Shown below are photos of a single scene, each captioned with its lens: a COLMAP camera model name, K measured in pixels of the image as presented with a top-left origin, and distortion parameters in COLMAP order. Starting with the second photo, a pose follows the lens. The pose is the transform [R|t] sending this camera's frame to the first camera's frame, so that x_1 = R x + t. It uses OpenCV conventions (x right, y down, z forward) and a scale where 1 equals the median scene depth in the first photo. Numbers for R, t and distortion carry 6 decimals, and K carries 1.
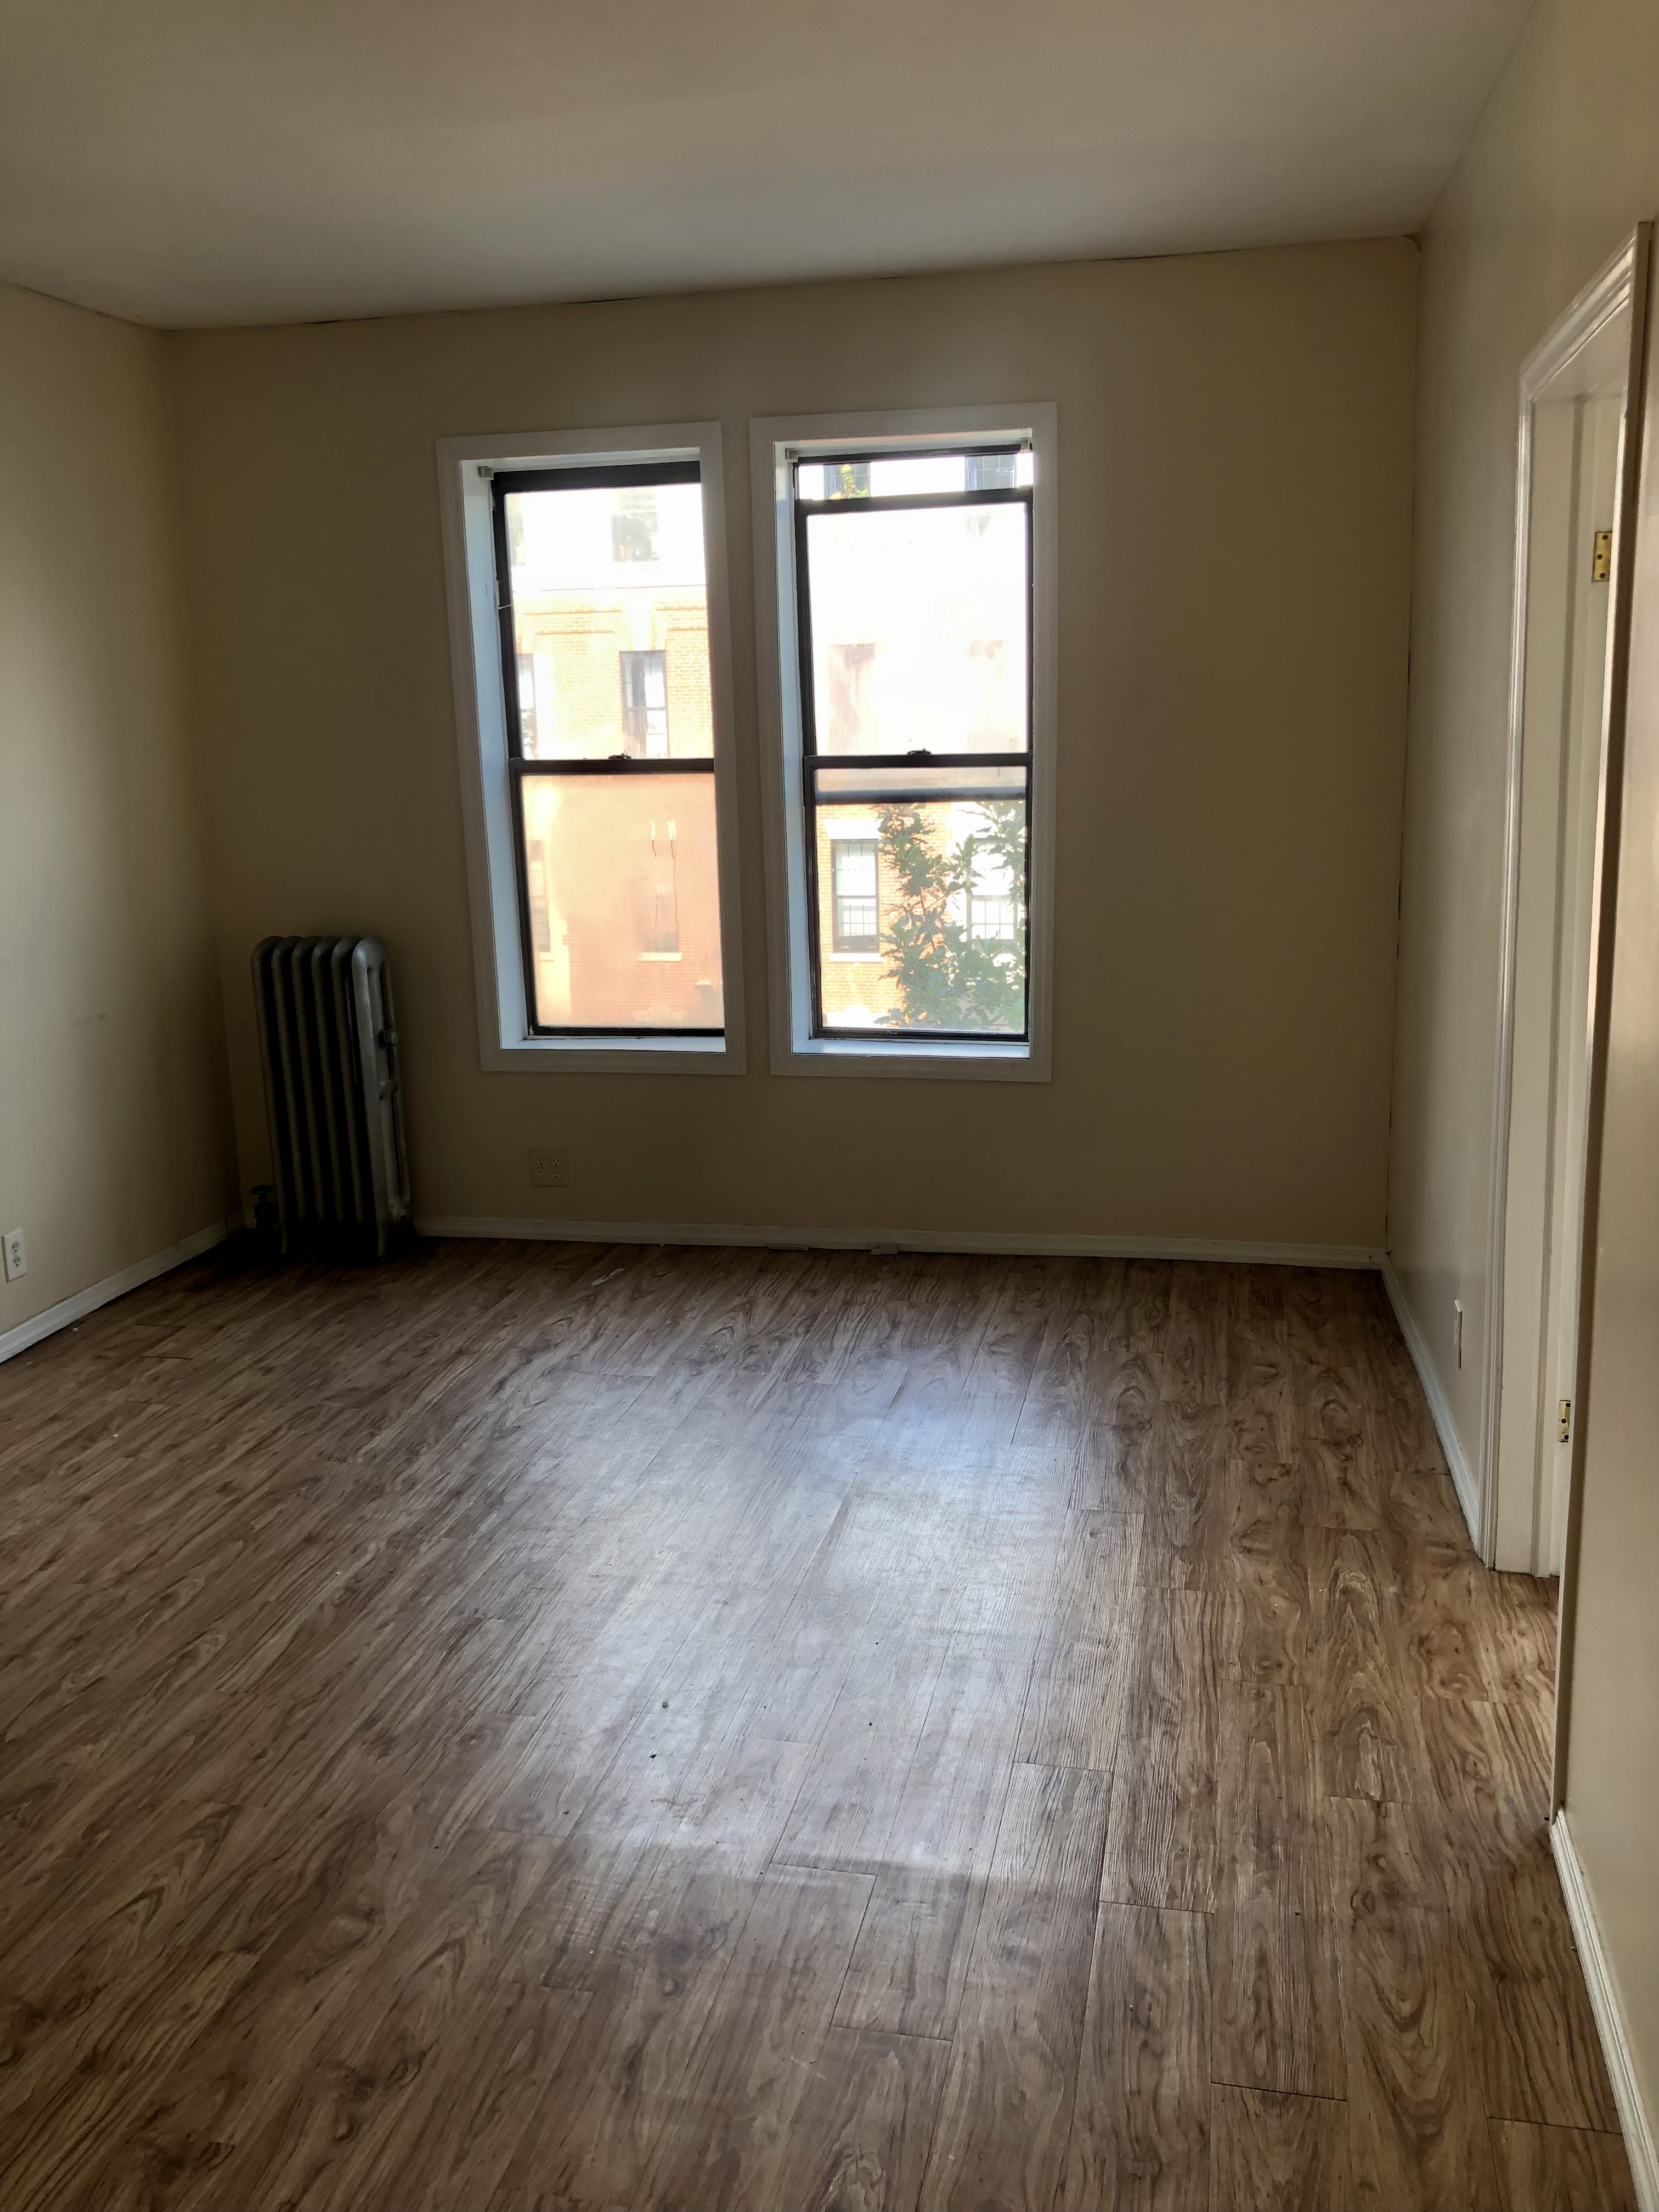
lens RADIAL K [[1834.1, 0, 850.2], [0, 1834.1, 1091.0], [0, 0, 1]] dist [0.026586, 0.000252]
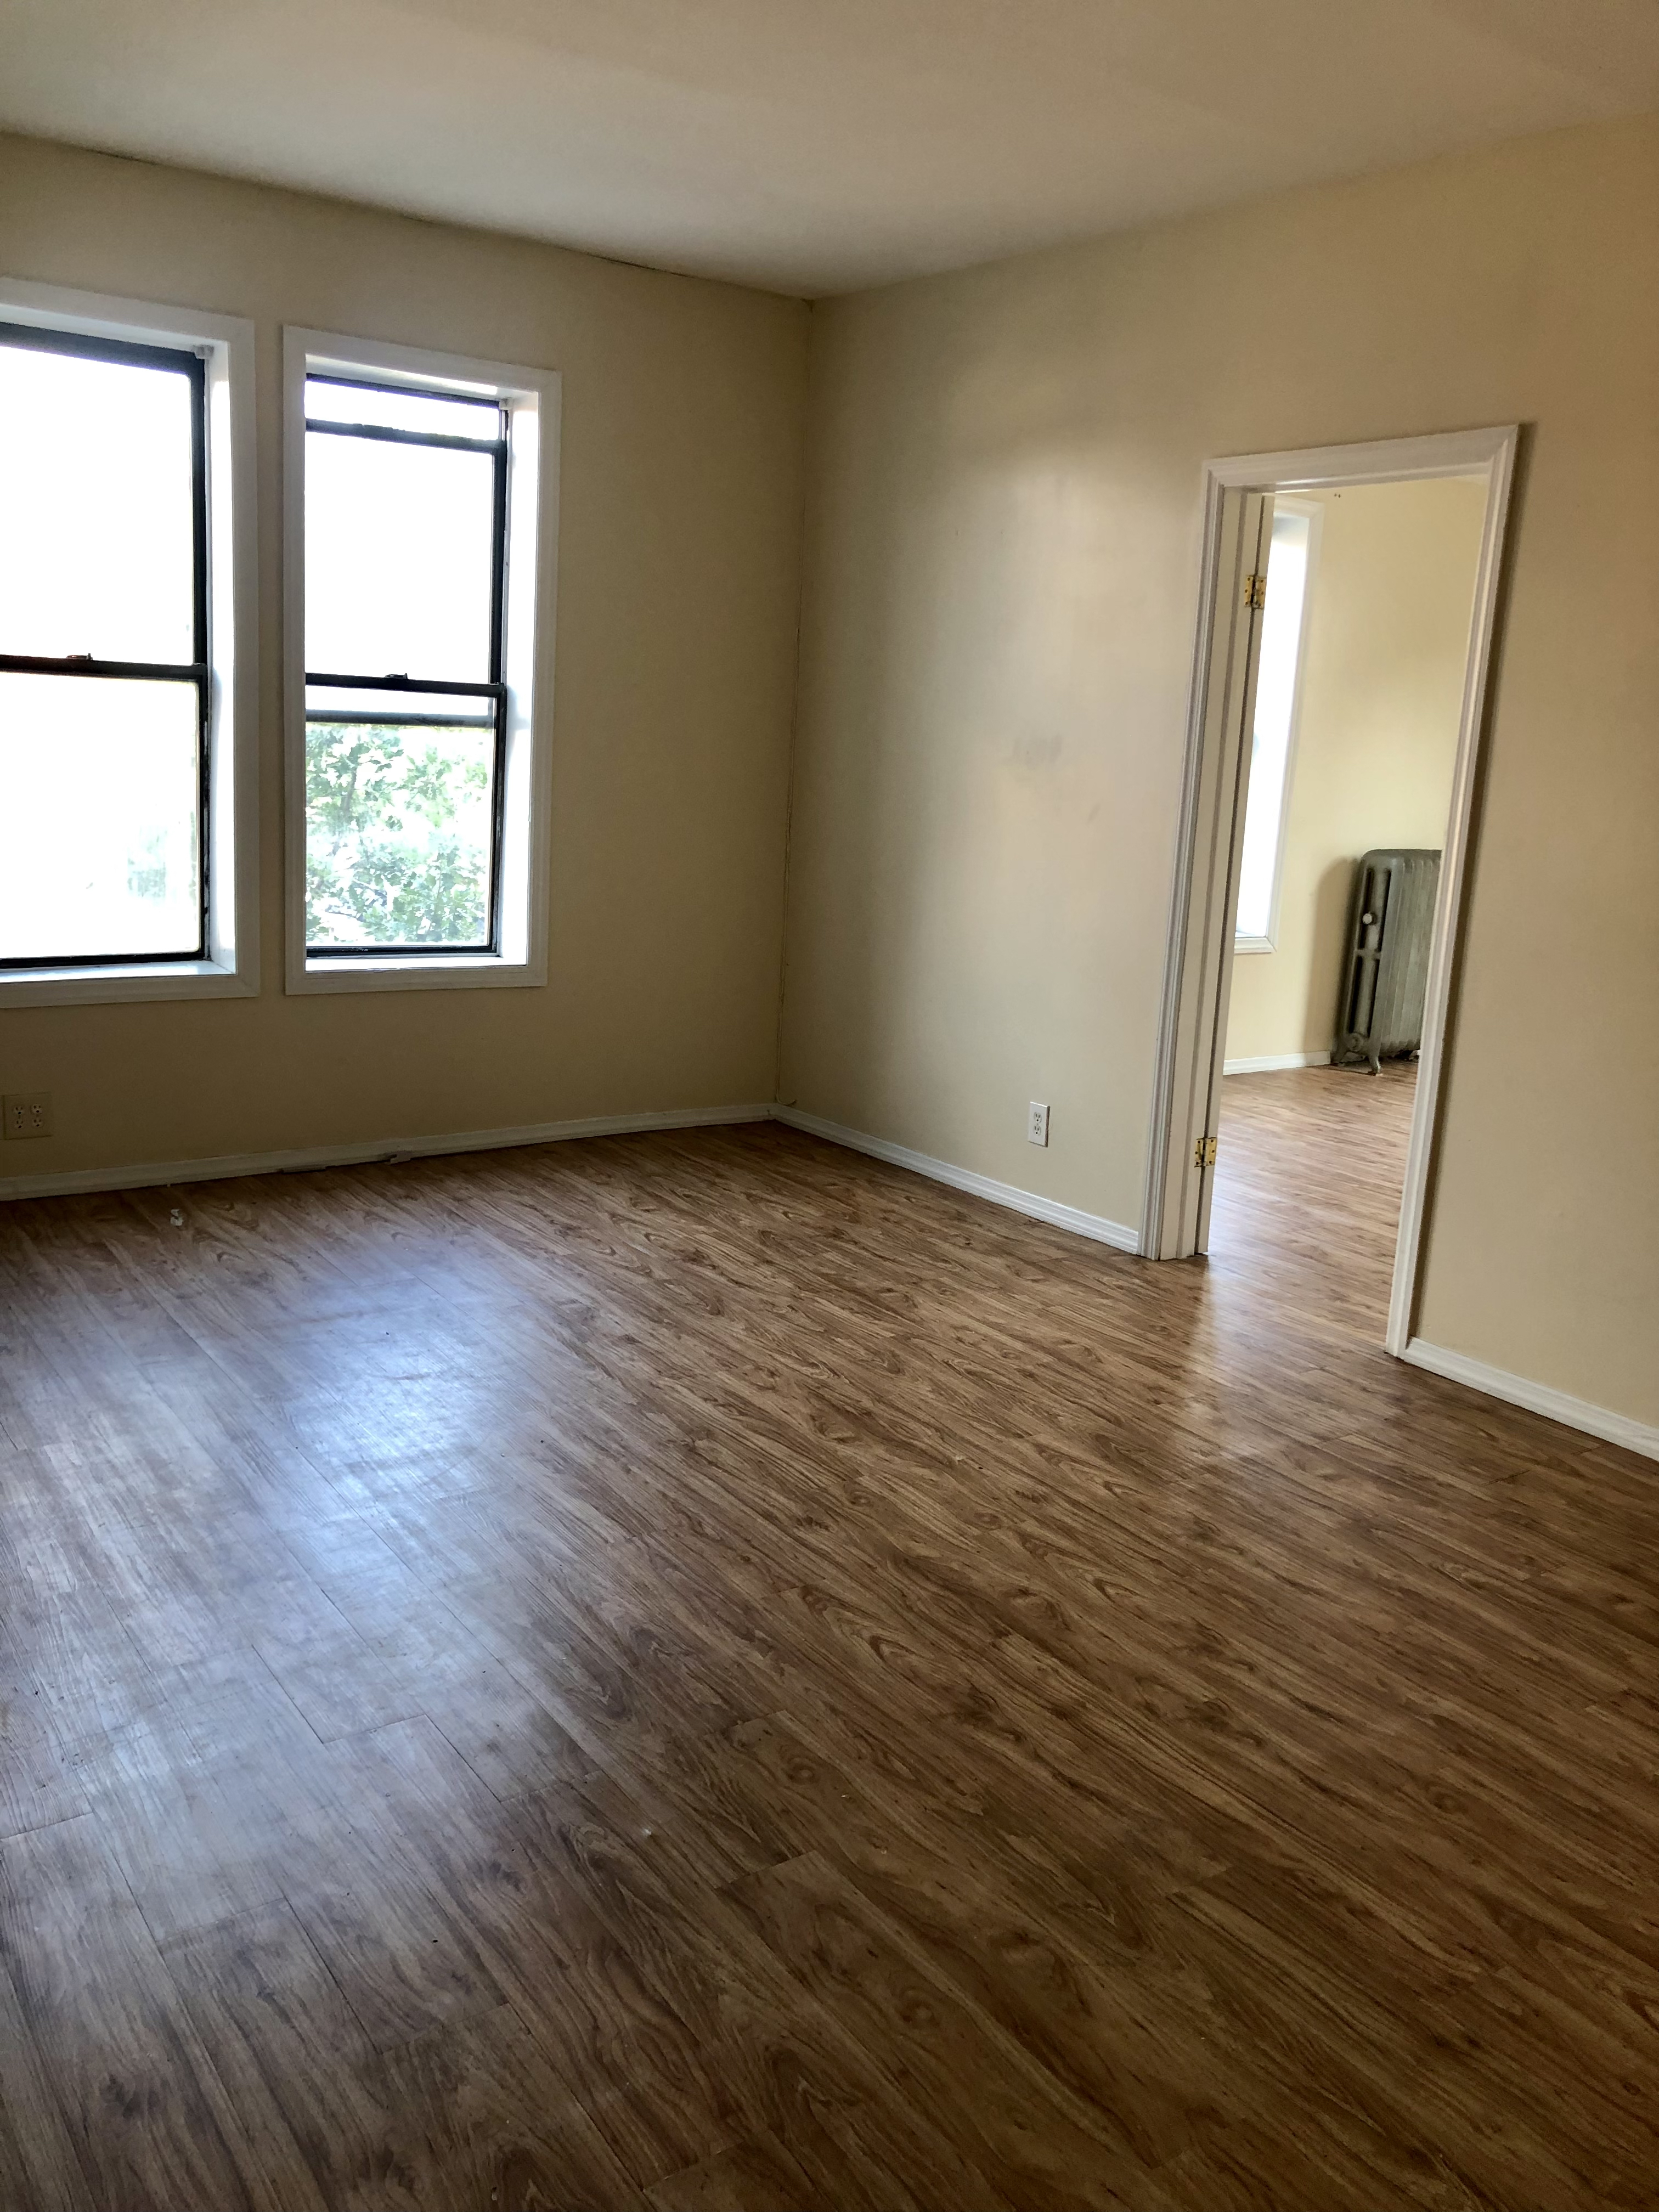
lens RADIAL K [[1834.1, 0, 830.0], [0, 1834.1, 1092.8], [0, 0, 1]] dist [0.026586, 0.000252]
pose [[0.675016, -0.093125, 0.731902, -0.781800], [0.081784, 0.995333, 0.051215, 0.023033], [-0.733256, 0.025287, 0.679482, 0.155919]]
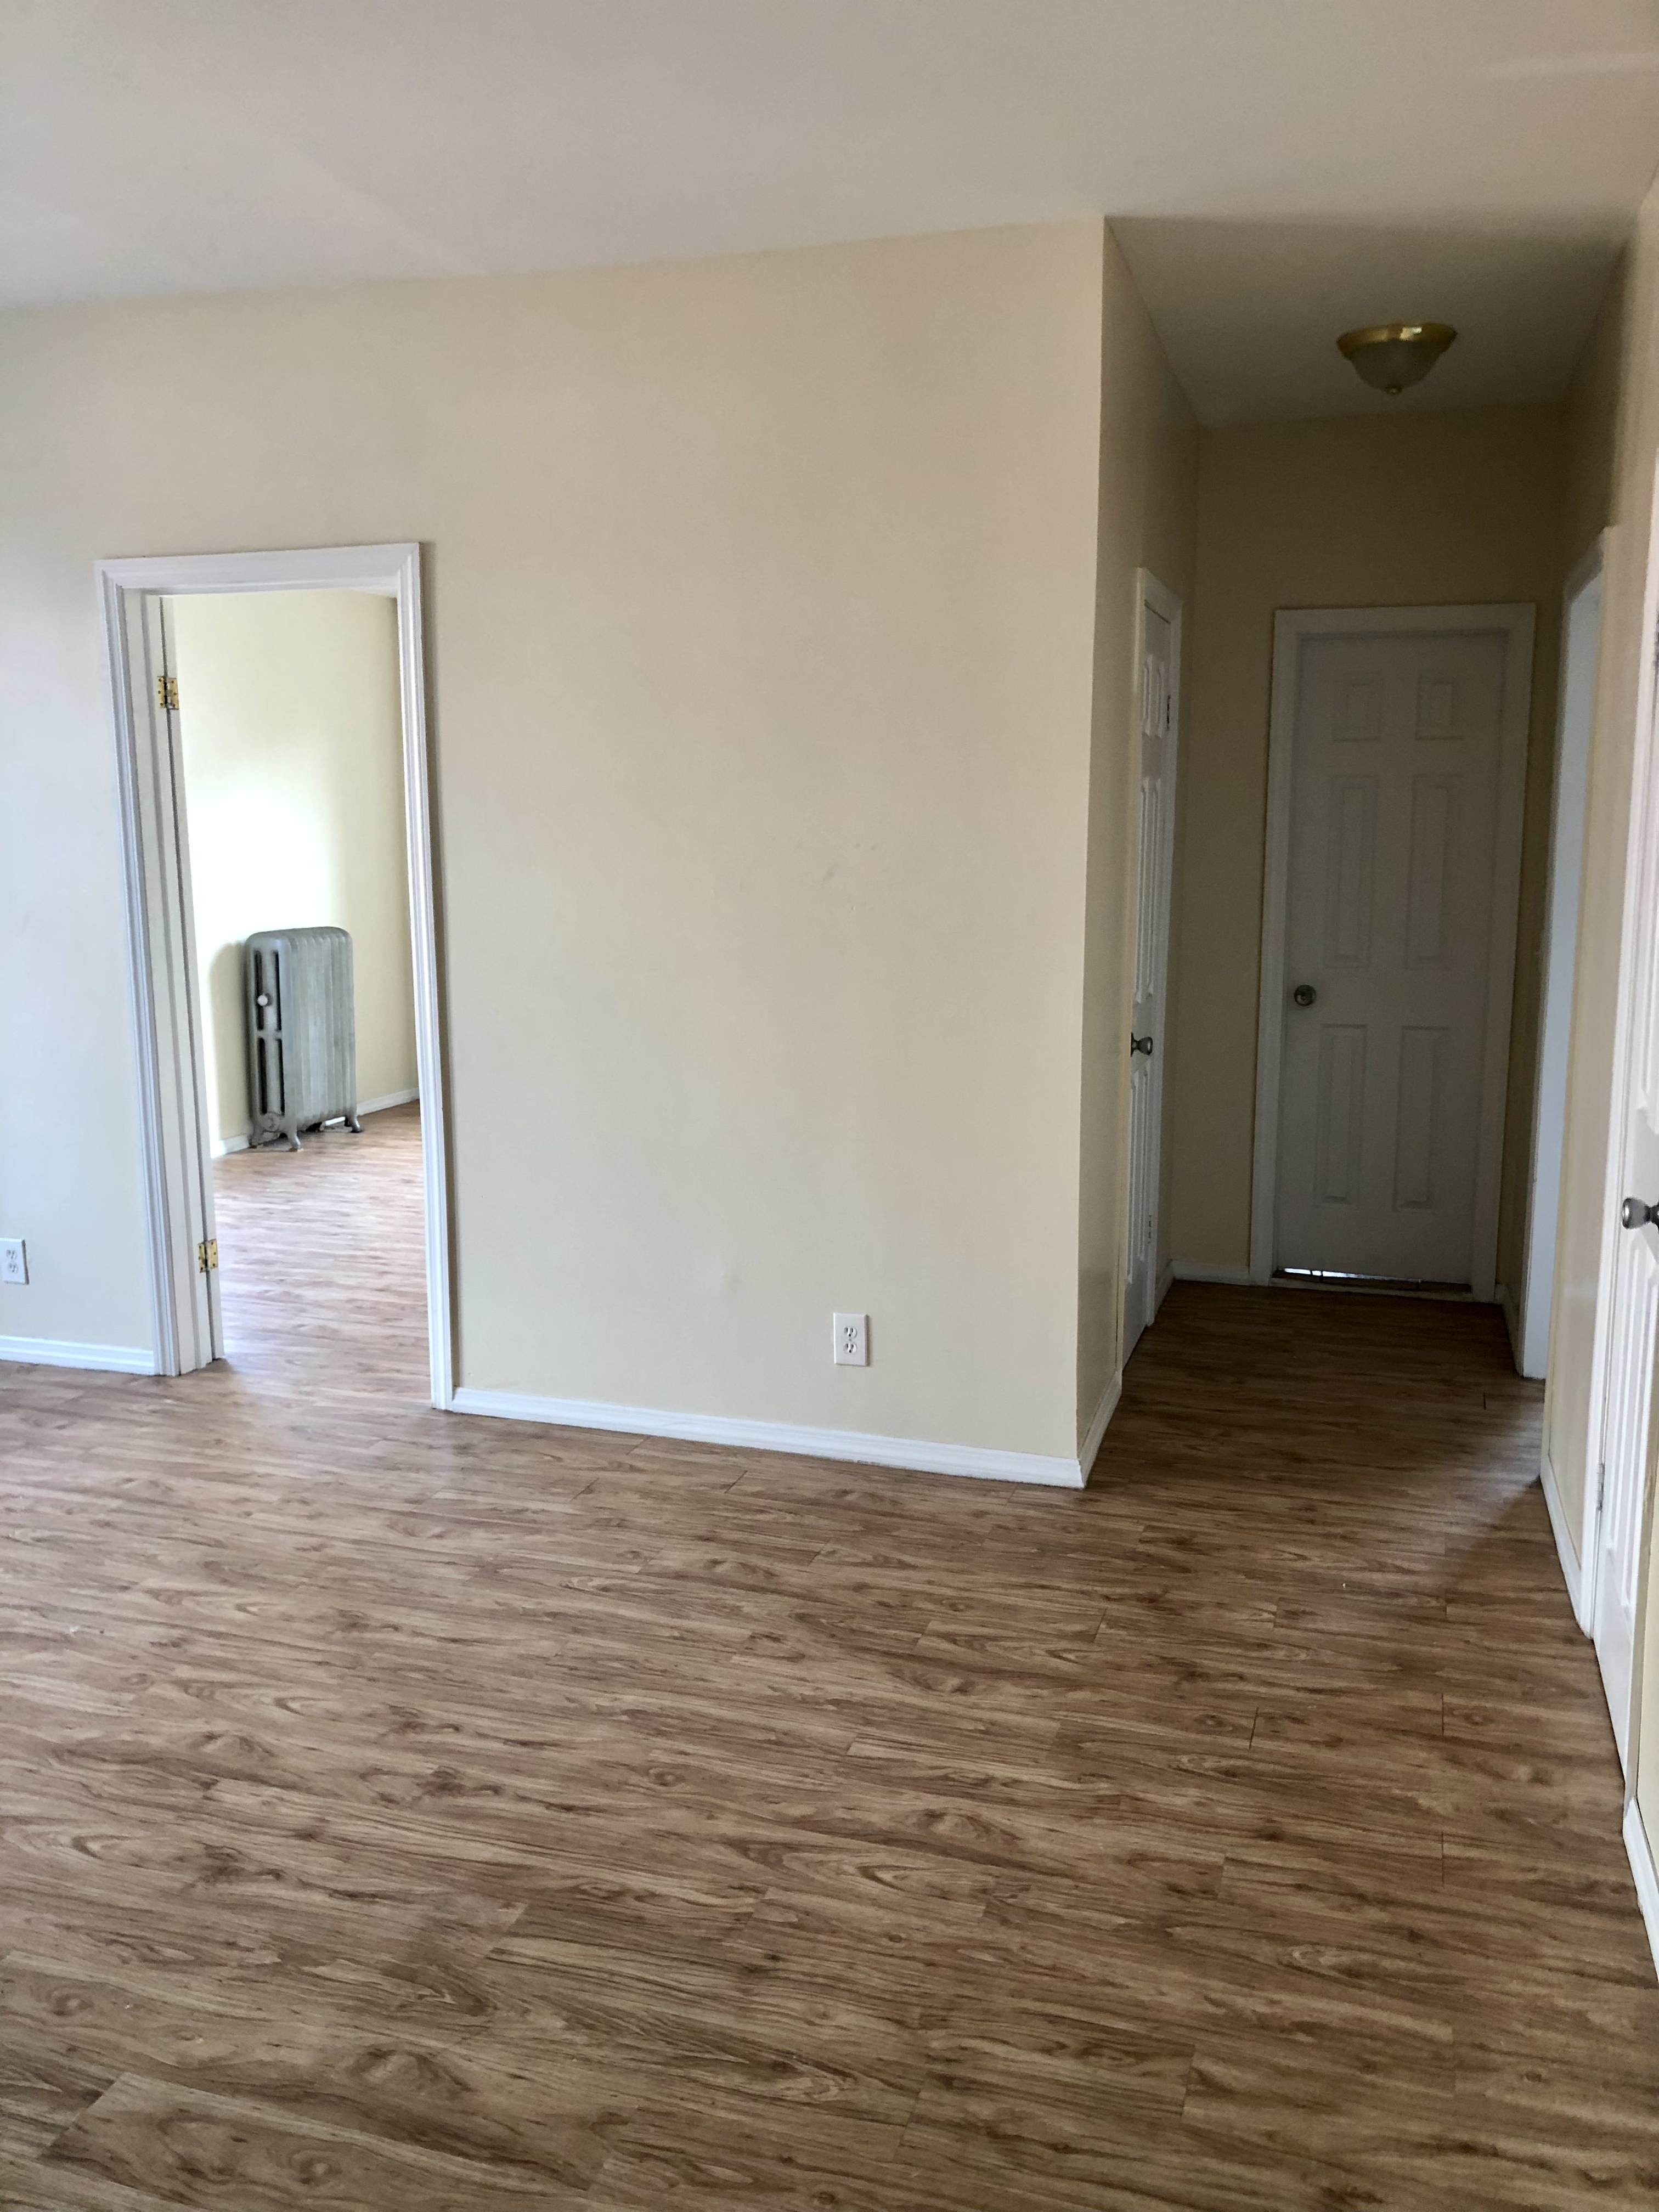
lens RADIAL K [[1834.1, 0, 812.9], [0, 1834.1, 1126.0], [0, 0, 1]] dist [0.026586, 0.000252]
pose [[0.108615, -0.146058, 0.983295, -0.857584], [0.201510, 0.971847, 0.122099, -0.006537], [-0.973446, 0.184882, 0.134990, 0.242659]]
